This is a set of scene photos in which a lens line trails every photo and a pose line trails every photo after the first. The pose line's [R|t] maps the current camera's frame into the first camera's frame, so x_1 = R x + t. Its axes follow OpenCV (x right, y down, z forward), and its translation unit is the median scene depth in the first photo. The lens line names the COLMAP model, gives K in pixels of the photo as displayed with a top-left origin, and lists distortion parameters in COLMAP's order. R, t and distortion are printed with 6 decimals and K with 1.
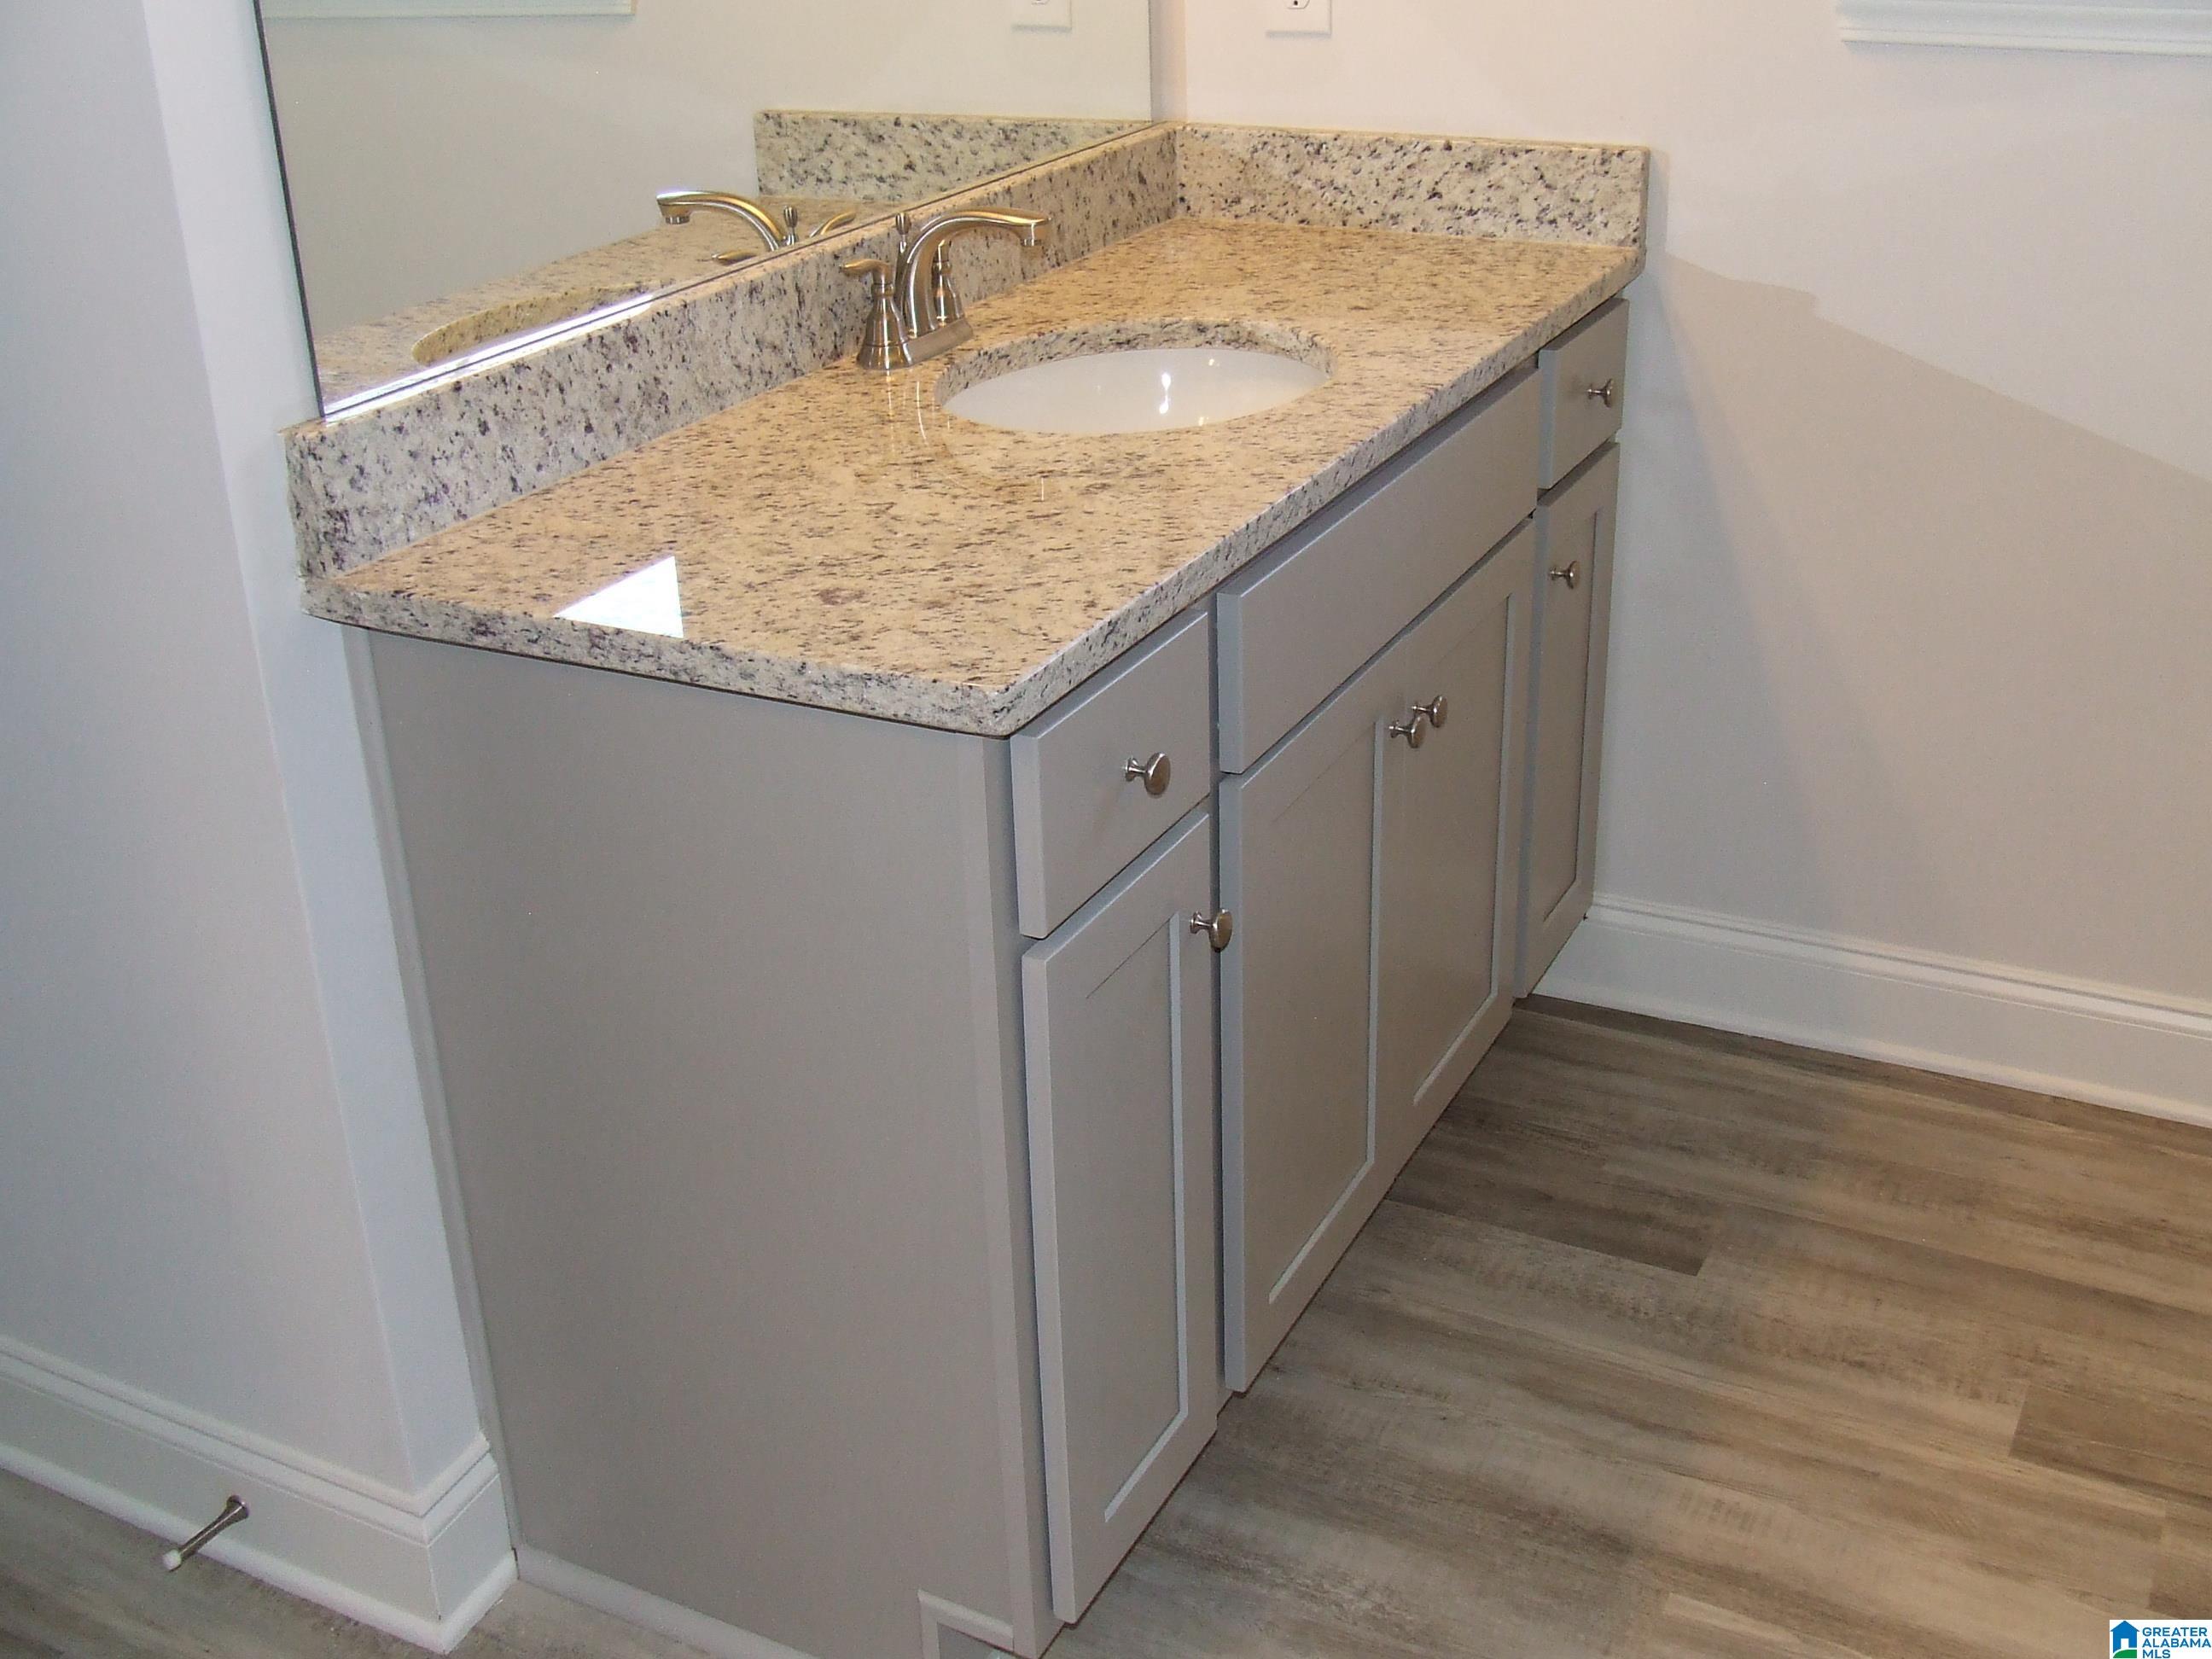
lens RADIAL K [[2438.9, 0, 1098.3], [0, 2438.9, 826.8], [0, 0, 1]] dist [-0.062235, 0.000000]
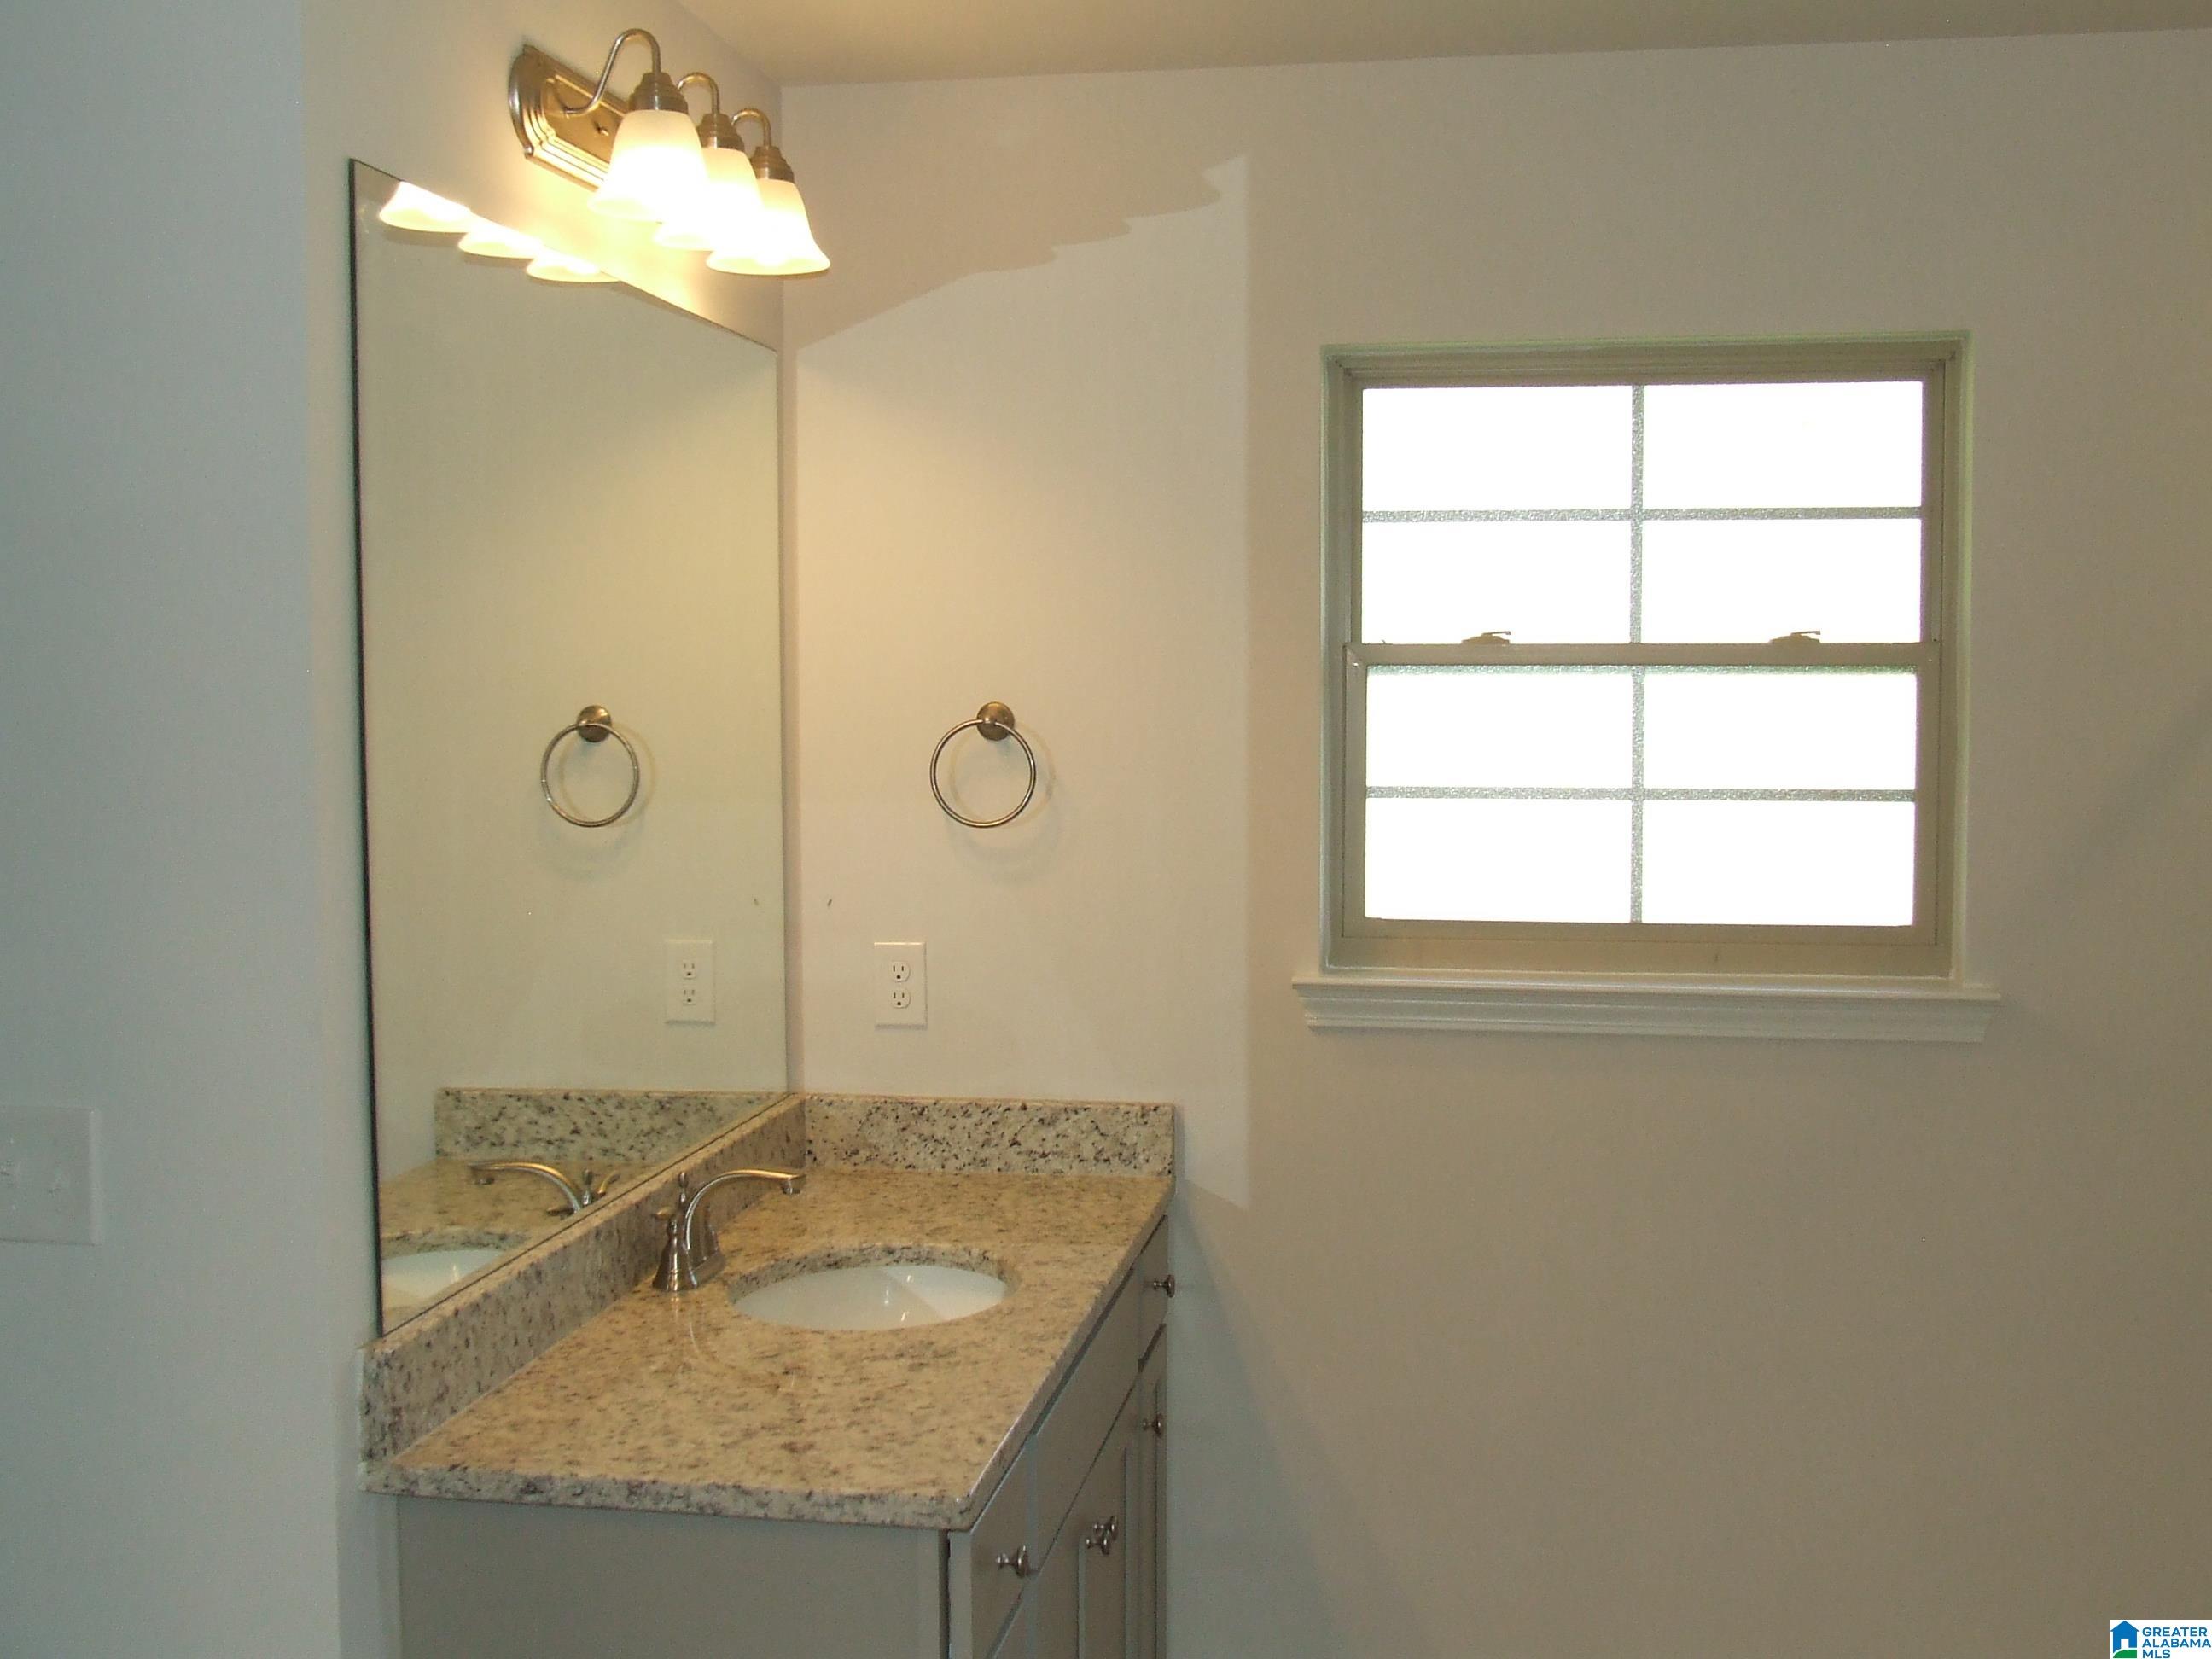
lens RADIAL K [[2438.9, 0, 1111.8], [0, 2438.9, 825.7], [0, 0, 1]] dist [-0.062235, 0.000000]
pose [[0.950265, 0.010425, 0.311268, -0.302035], [0.104603, 0.930698, -0.350514, 0.064718], [-0.293350, 0.365640, 0.883319, -0.332325]]
